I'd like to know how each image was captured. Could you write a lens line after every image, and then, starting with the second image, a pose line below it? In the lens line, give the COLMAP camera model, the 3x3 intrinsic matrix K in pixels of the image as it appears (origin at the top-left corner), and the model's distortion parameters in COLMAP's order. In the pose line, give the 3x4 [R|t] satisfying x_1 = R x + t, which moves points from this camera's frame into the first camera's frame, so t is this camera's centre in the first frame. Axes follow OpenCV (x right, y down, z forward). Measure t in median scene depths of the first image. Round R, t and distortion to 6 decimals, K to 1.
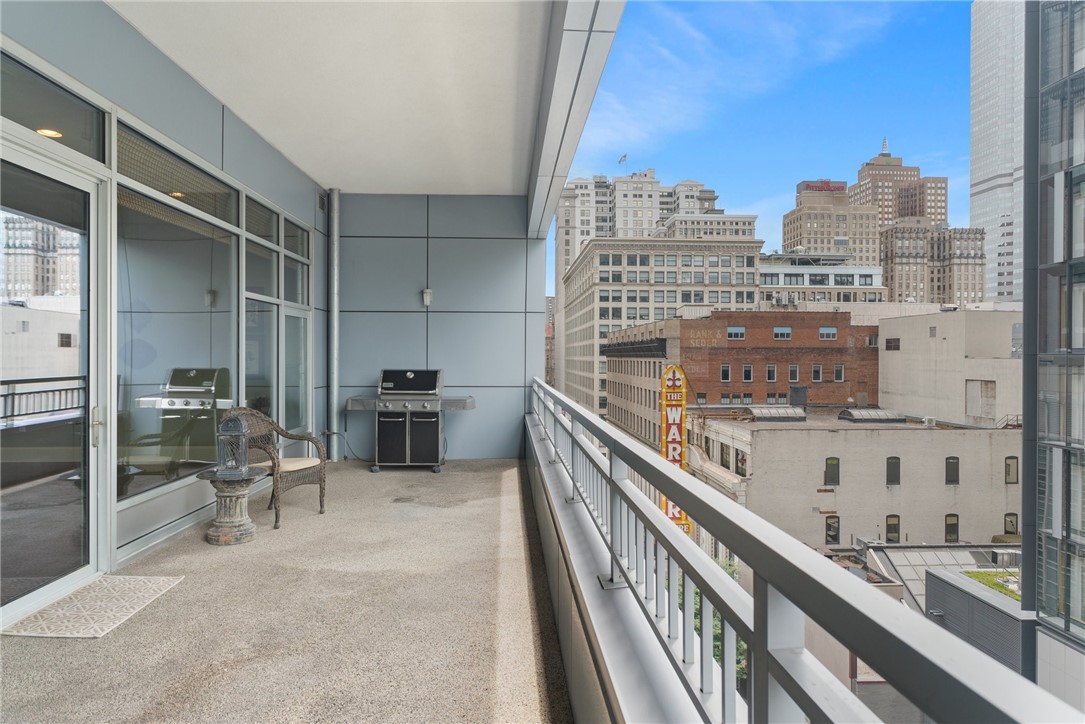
lens RADIAL K [[640.2, 0, 547.0], [0, 640.2, 355.0], [0, 0, 1]] dist [-0.022116, 0.008245]
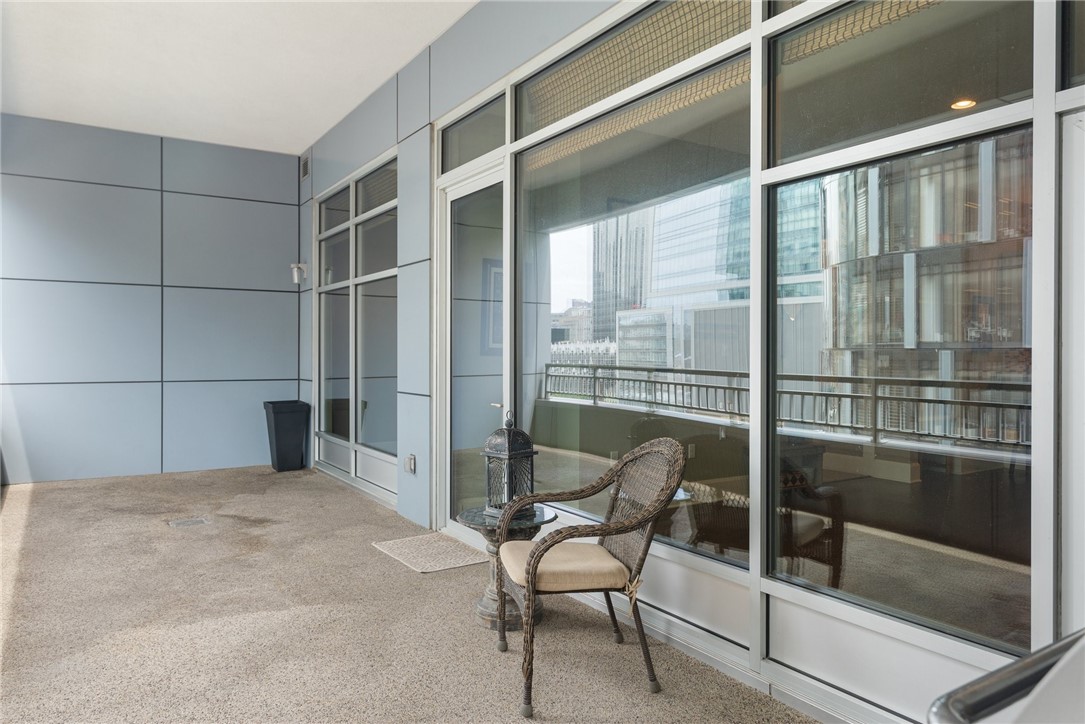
lens RADIAL K [[746.4, 0, 553.0], [0, 746.4, 355.0], [0, 0, 1]] dist [0.031349, -0.006286]
pose [[-0.865412, -0.001874, -0.501057, -0.186697], [-0.006623, 0.999948, 0.007700, 0.014511], [0.501017, 0.009983, -0.865380, 2.150458]]
